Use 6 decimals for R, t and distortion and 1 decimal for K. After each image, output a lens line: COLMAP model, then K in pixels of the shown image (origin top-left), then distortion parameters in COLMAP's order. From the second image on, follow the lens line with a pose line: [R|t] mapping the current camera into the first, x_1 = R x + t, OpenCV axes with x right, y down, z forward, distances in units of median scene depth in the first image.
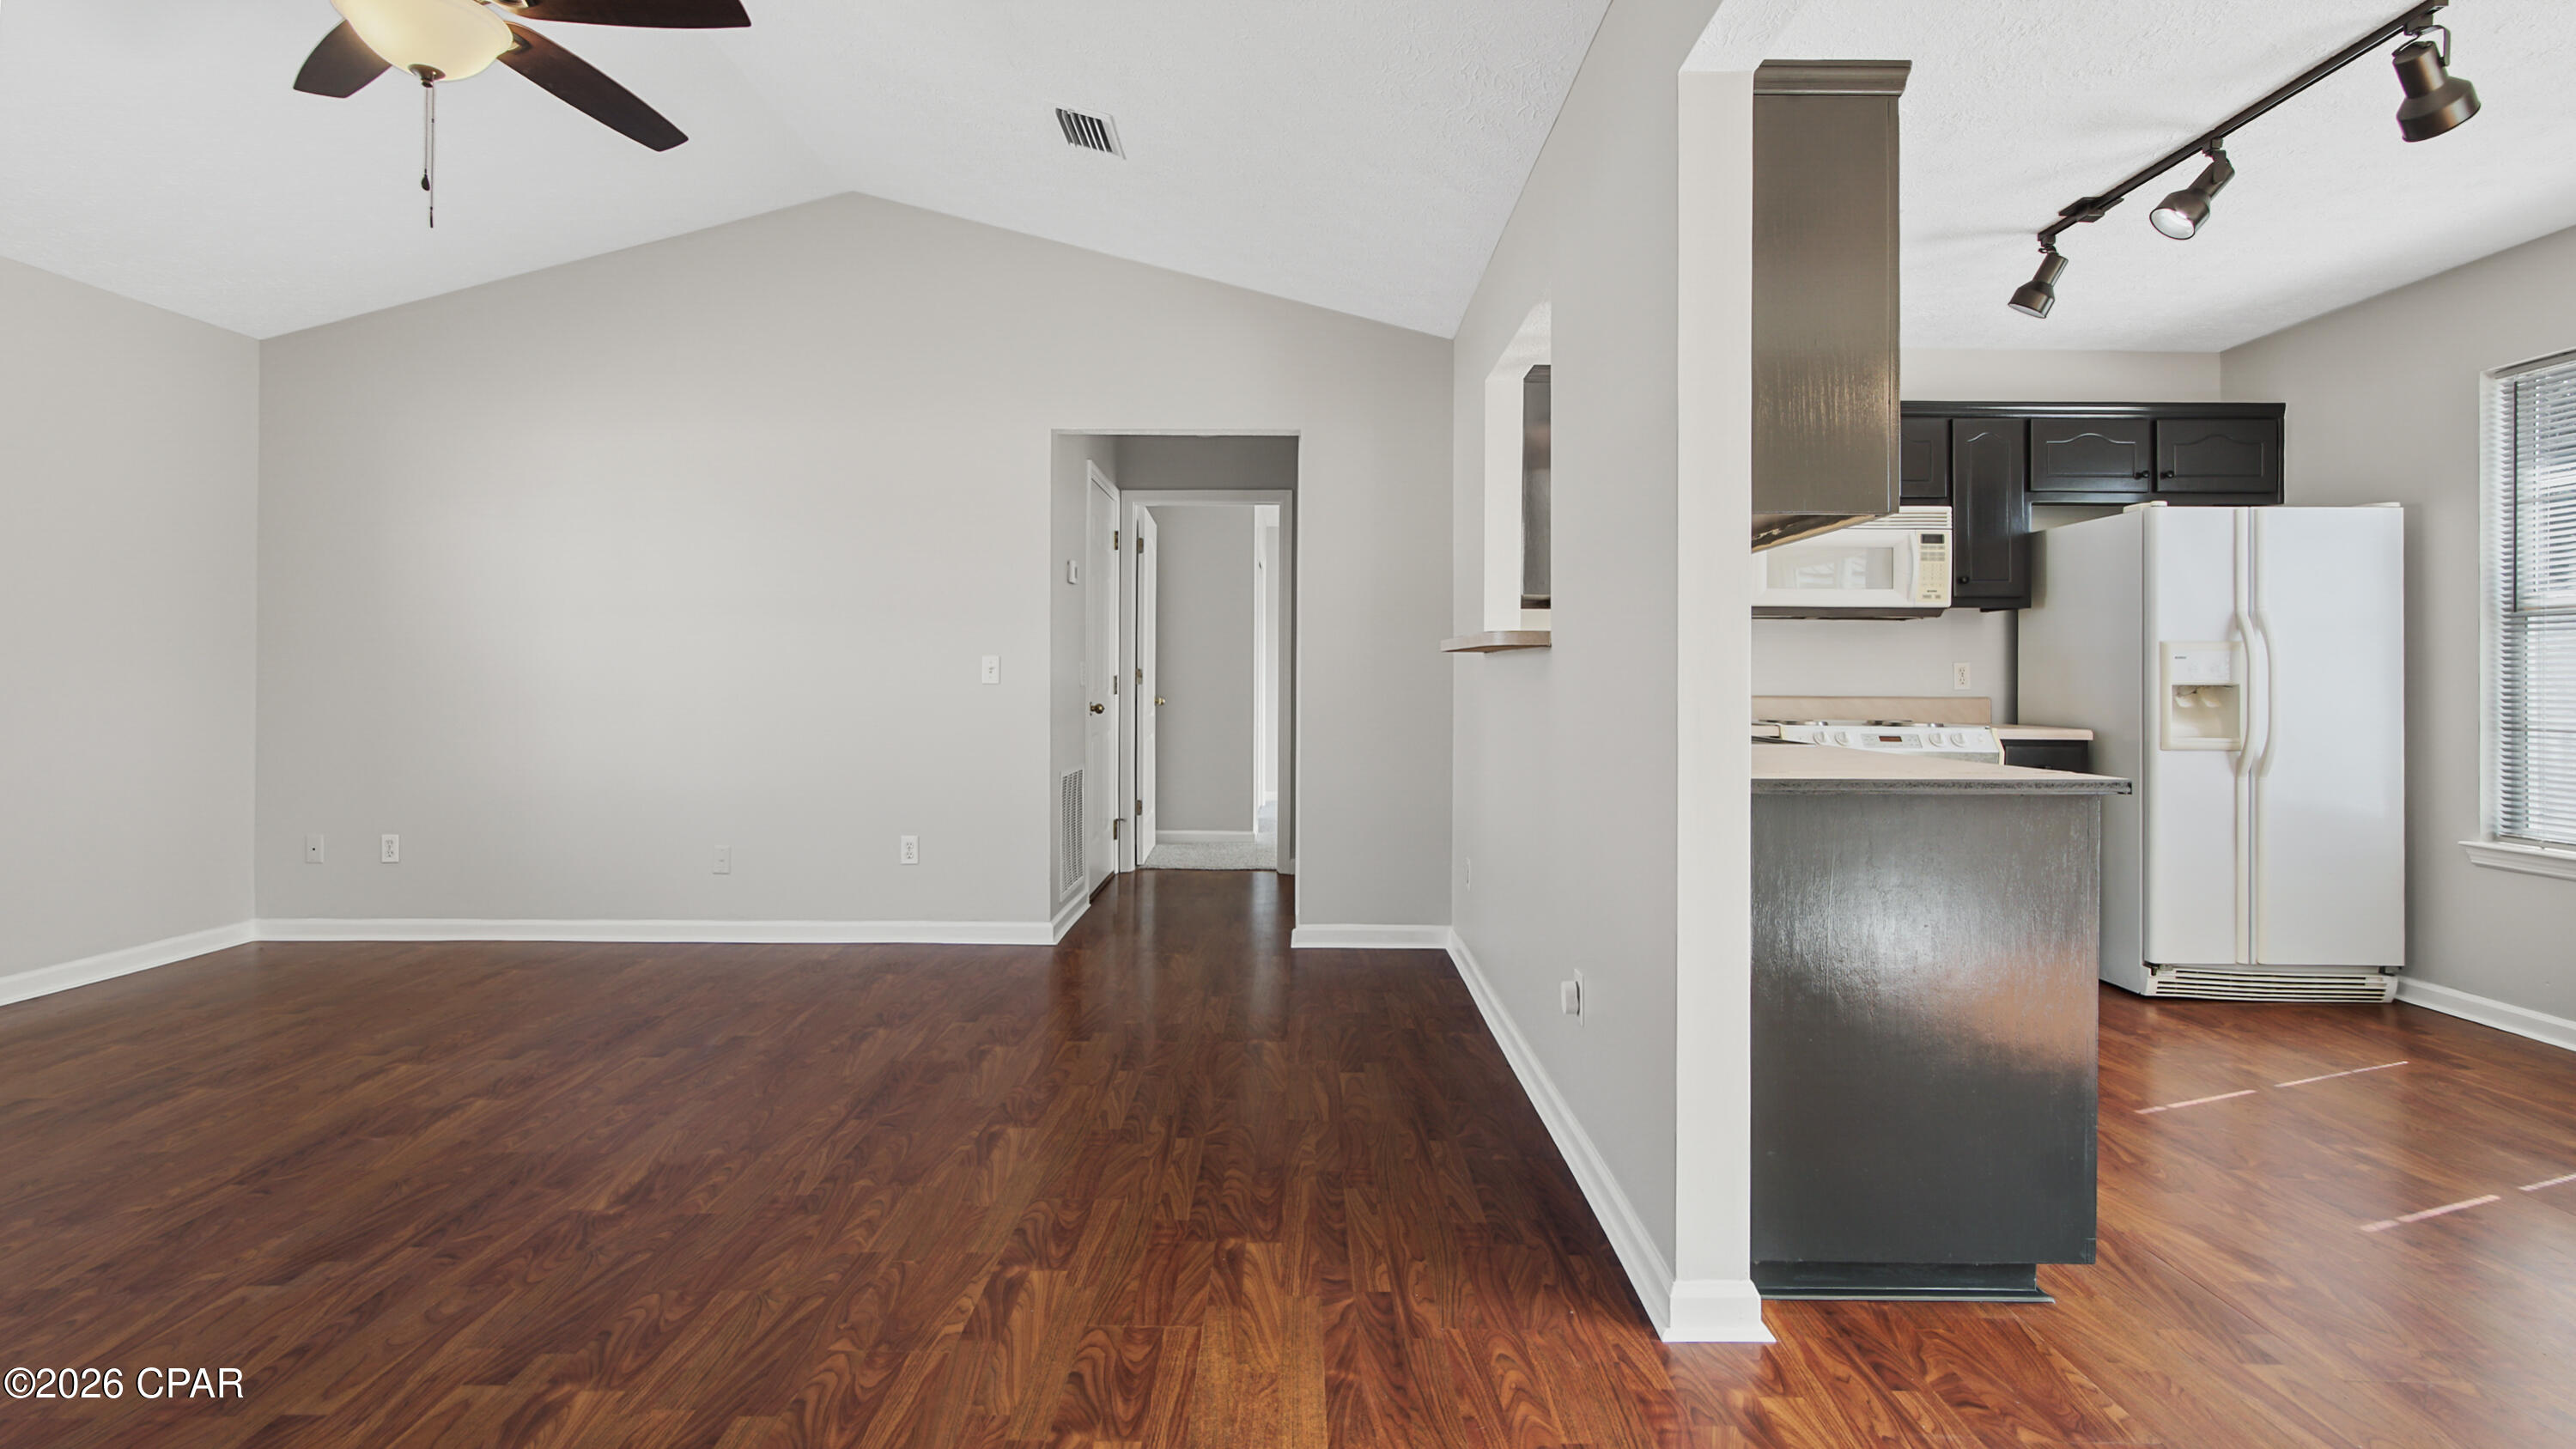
lens RADIAL K [[1152.2, 0, 1289.0], [0, 1152.2, 655.7], [0, 0, 1]] dist [-0.020861, 0.007957]
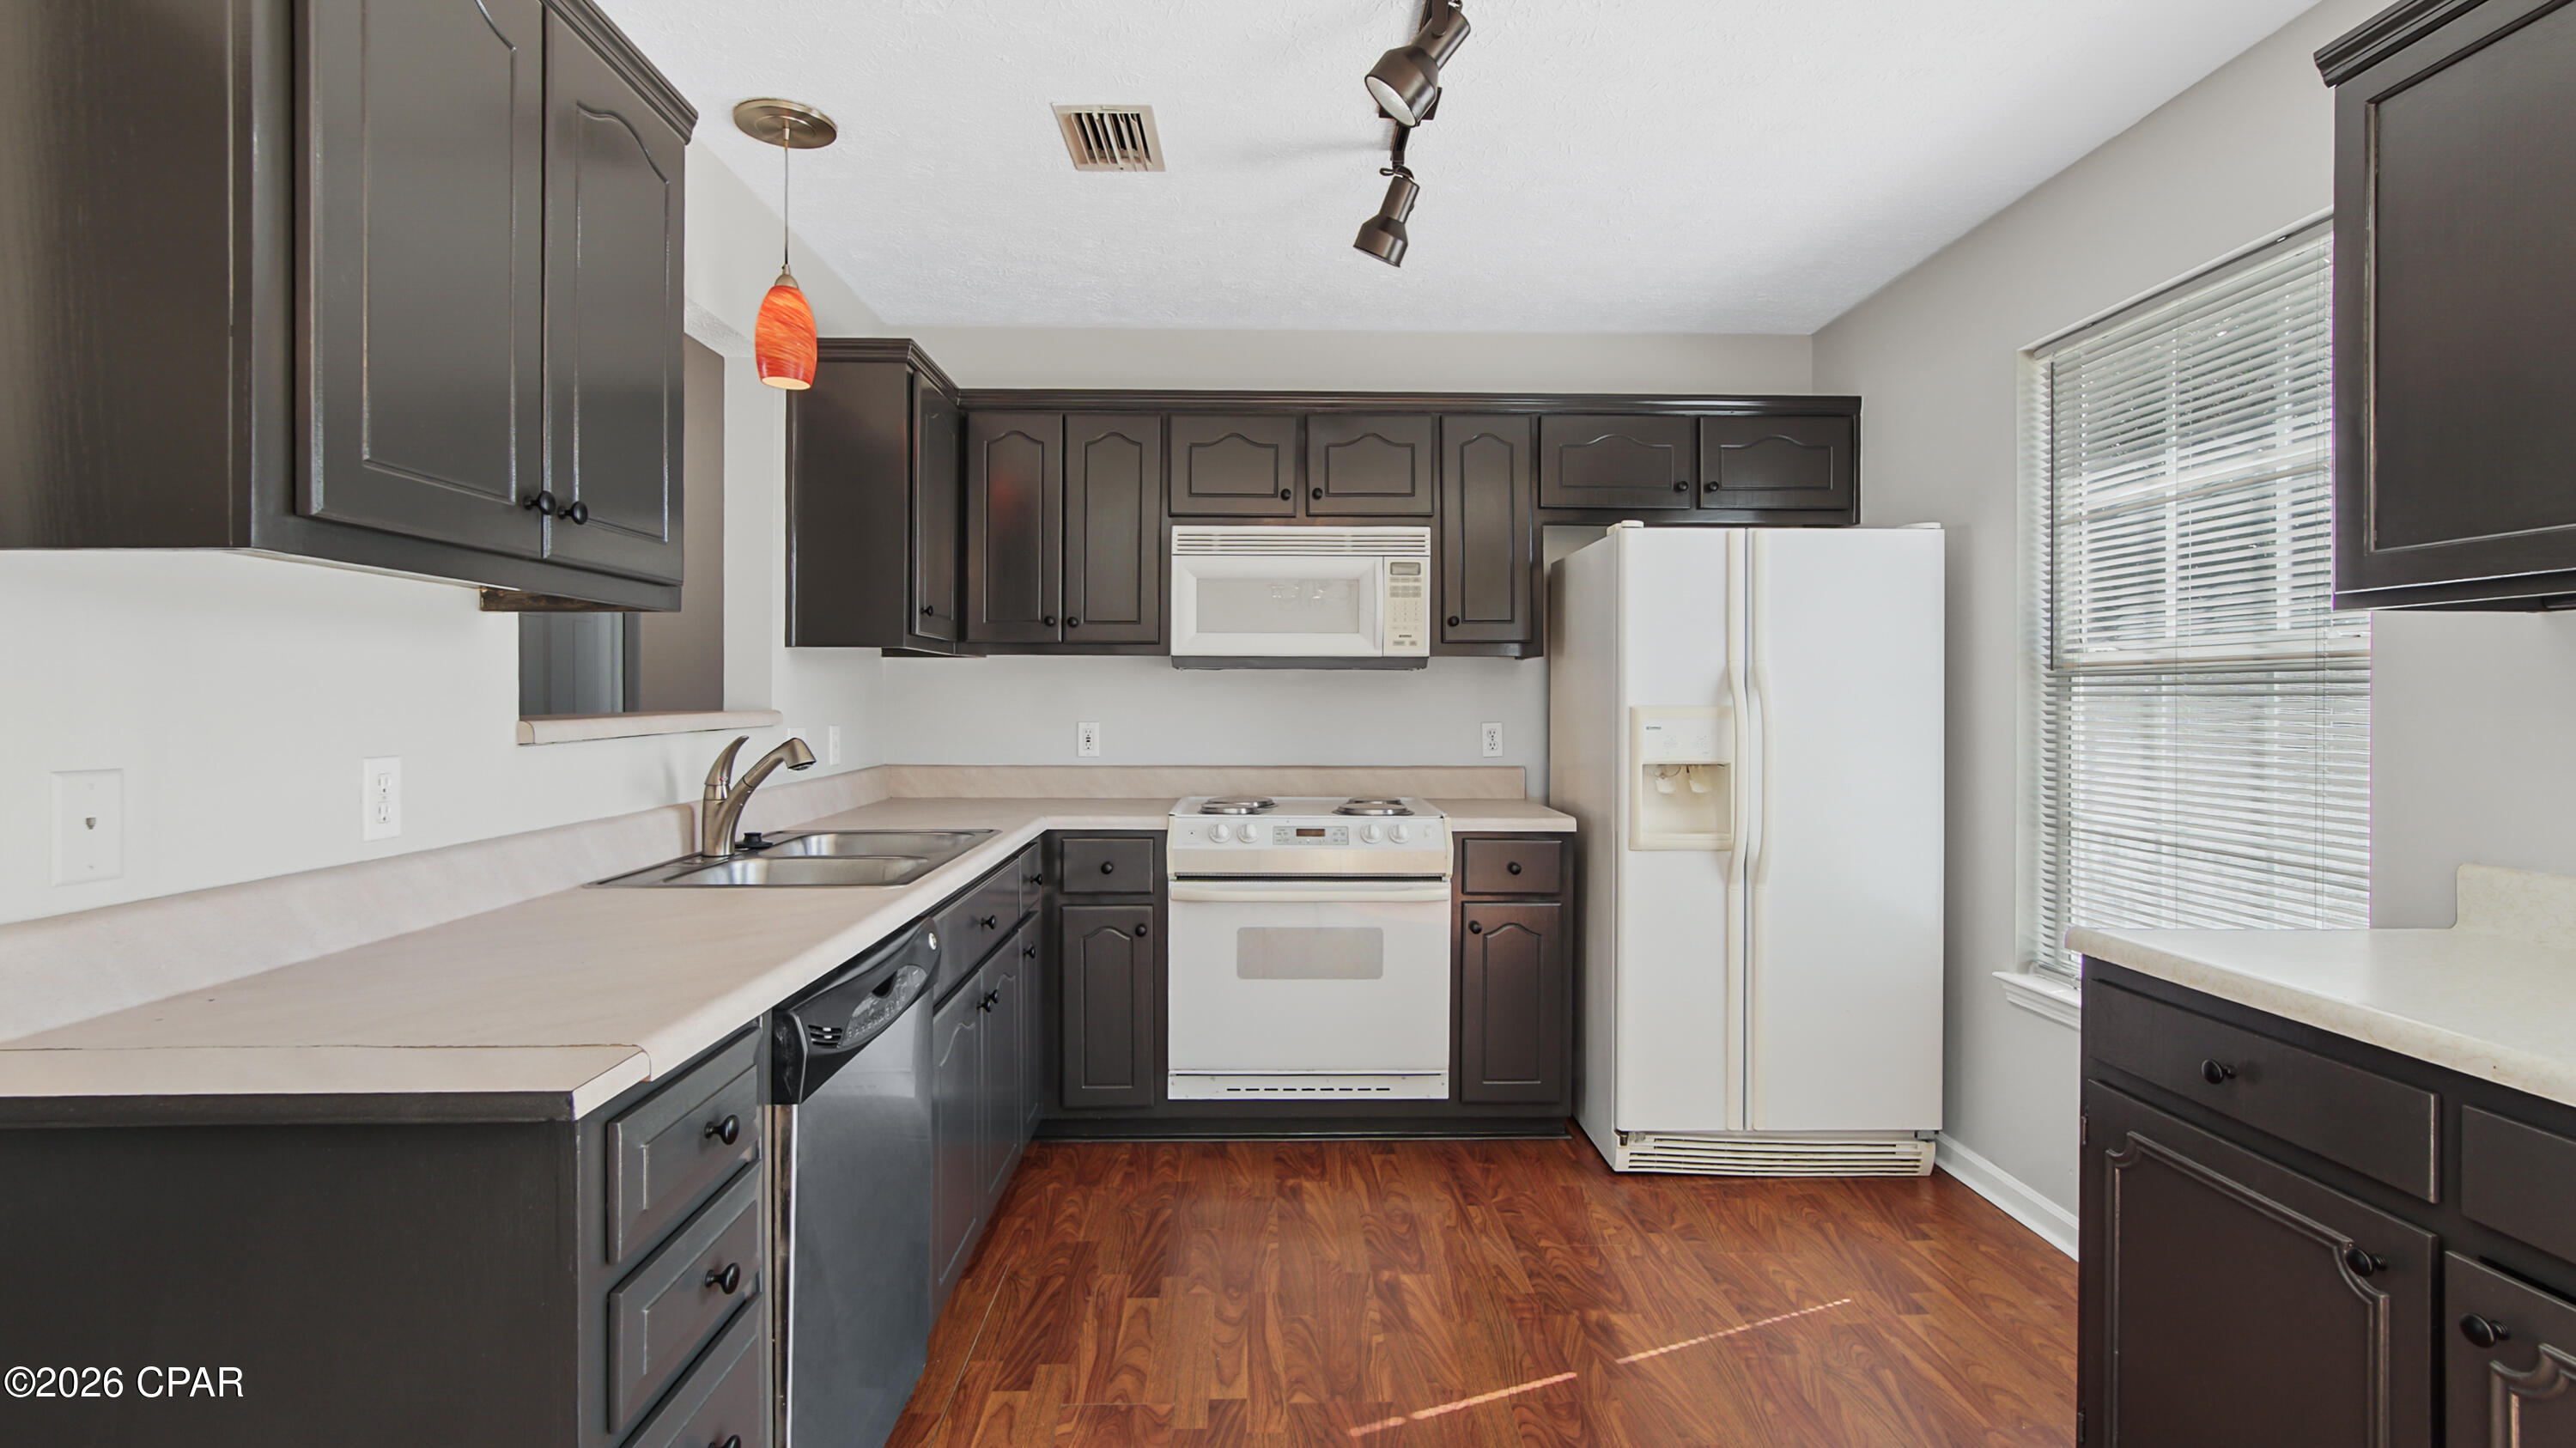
lens RADIAL K [[1152.2, 0, 1285.4], [0, 1152.2, 676.9], [0, 0, 1]] dist [-0.020861, 0.007957]
pose [[0.999413, -0.004292, 0.033997, 0.572580], [0.004076, 0.999971, 0.006420, -0.042729], [-0.034024, -0.006278, 0.999401, 0.277065]]
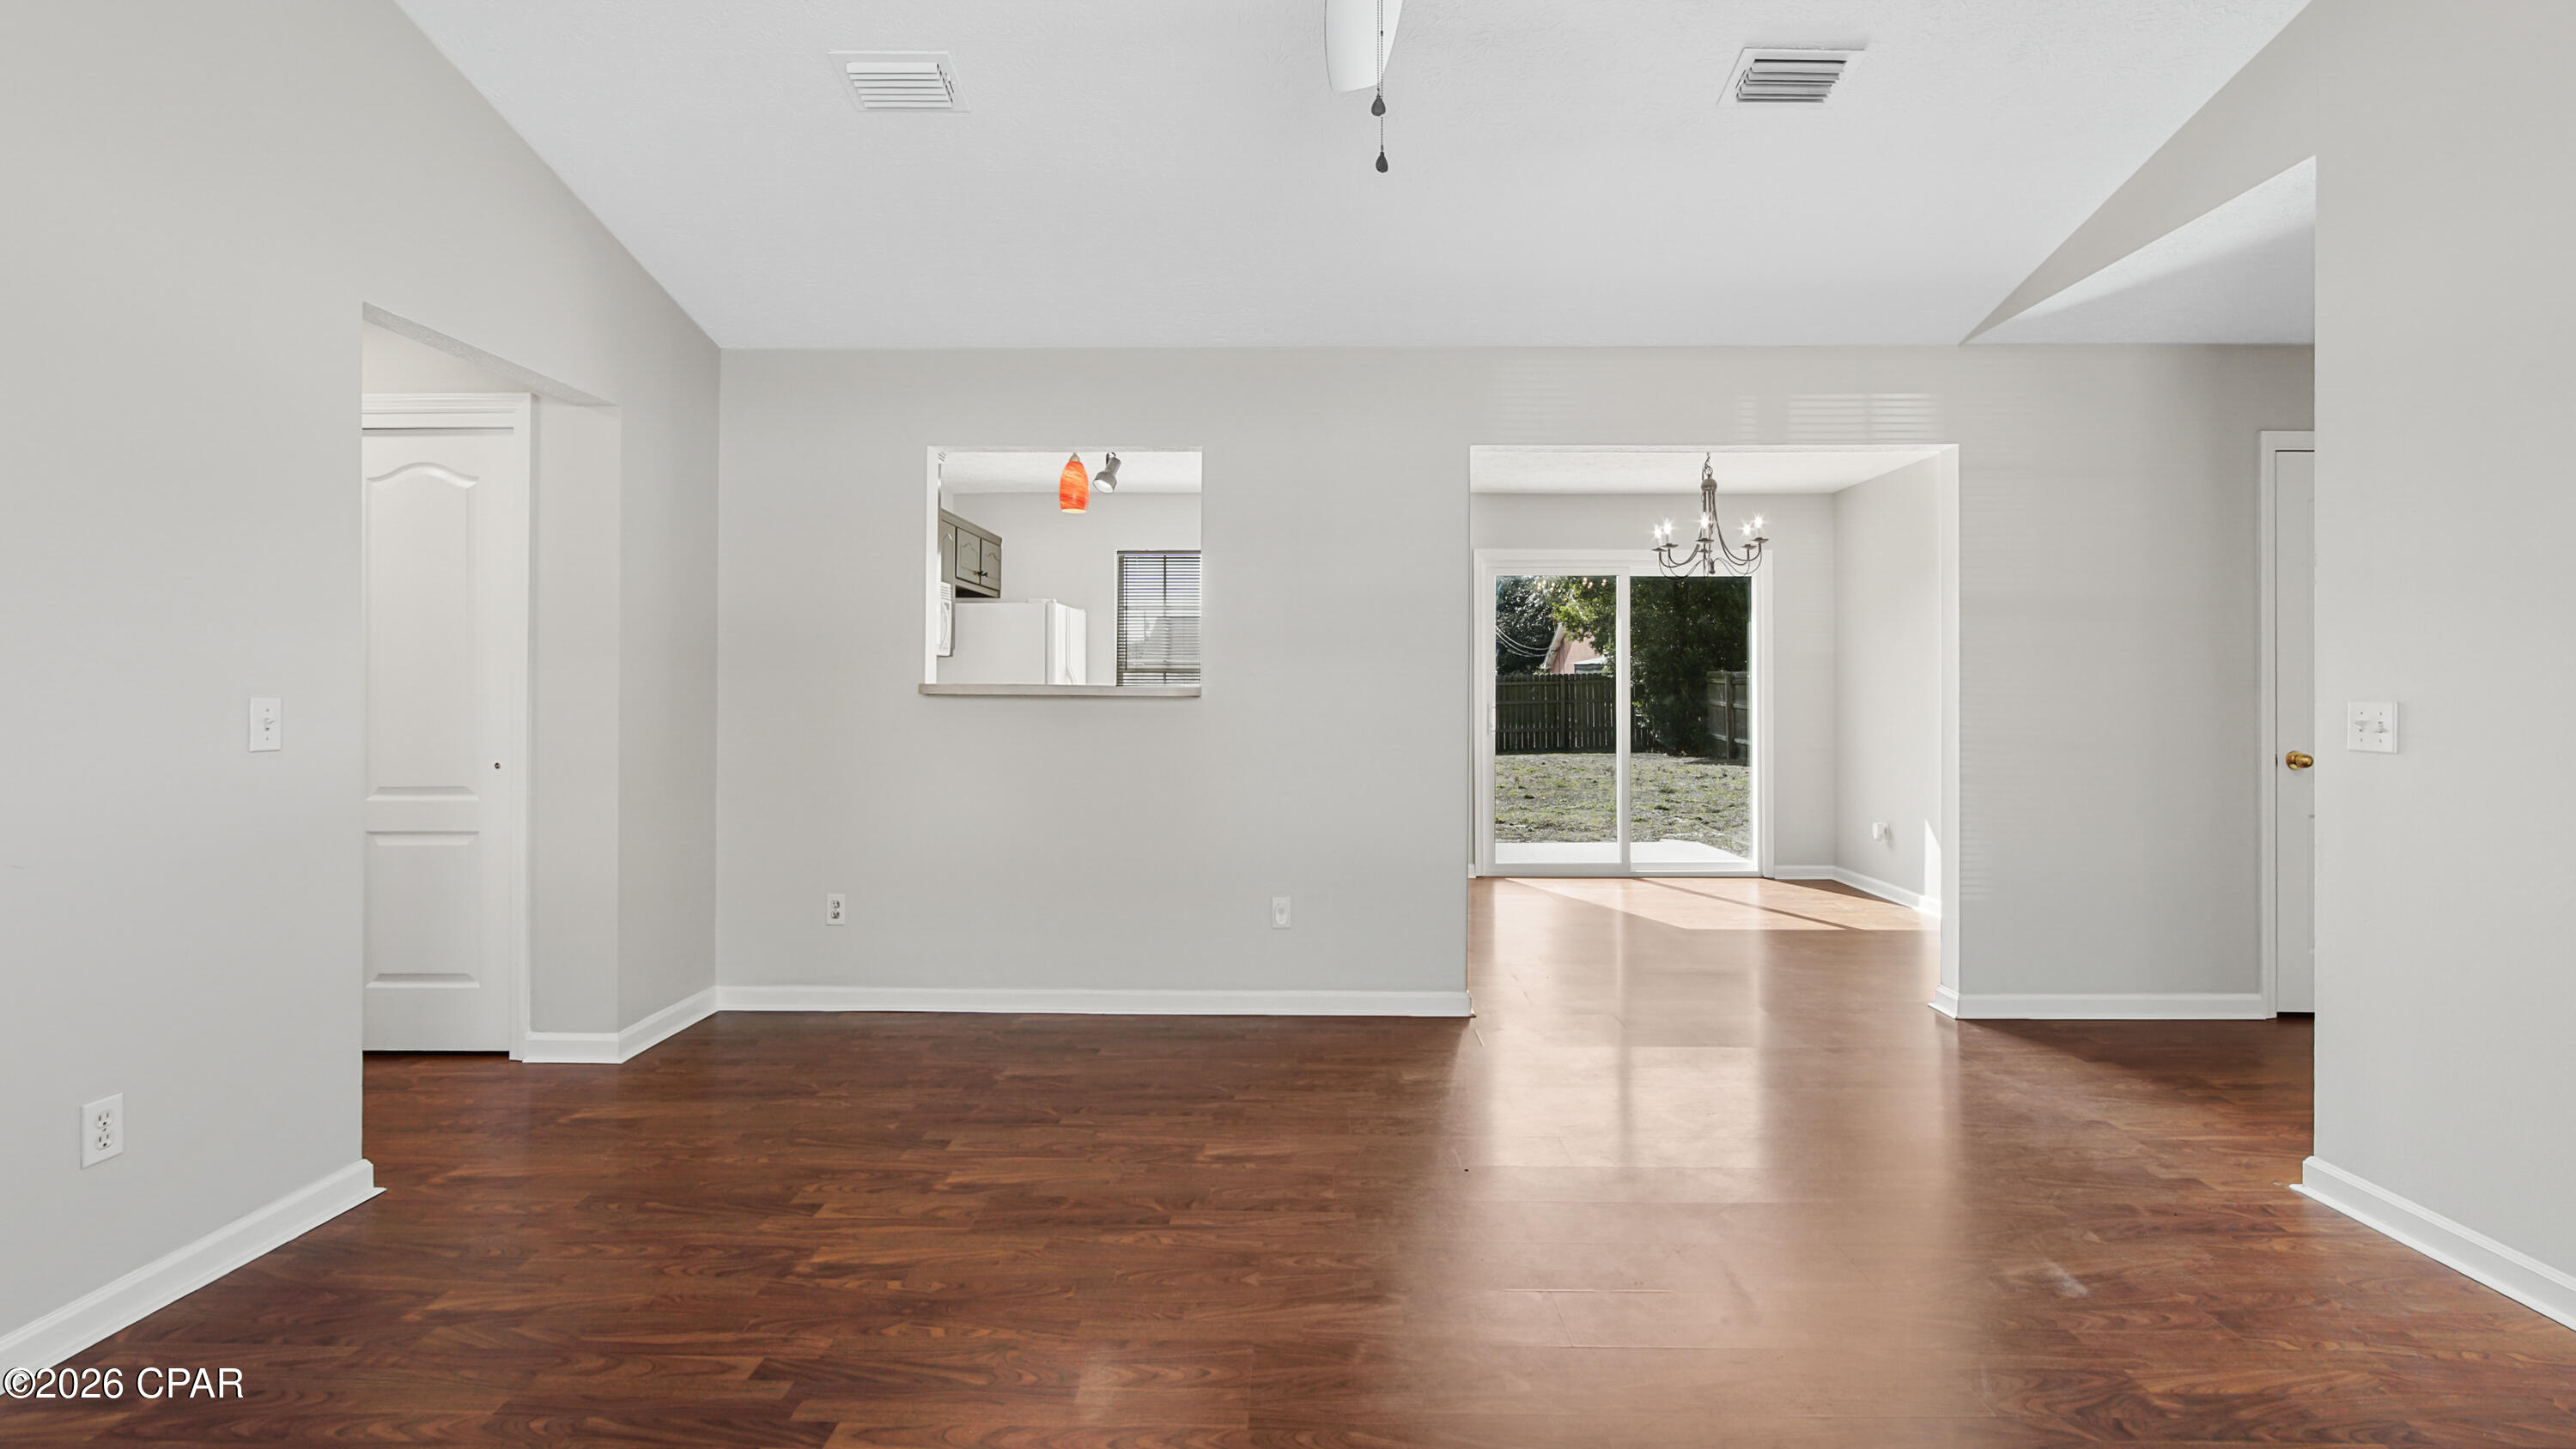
lens RADIAL K [[1151.9, 0, 1295.5], [0, 1151.9, 711.7], [0, 0, 1]] dist [-0.020861, 0.007957]
pose [[0.016312, -0.021633, 0.999633, -1.026841], [-0.023181, 0.999489, 0.022008, -0.019496], [-0.999598, -0.023531, 0.015802, 0.717581]]
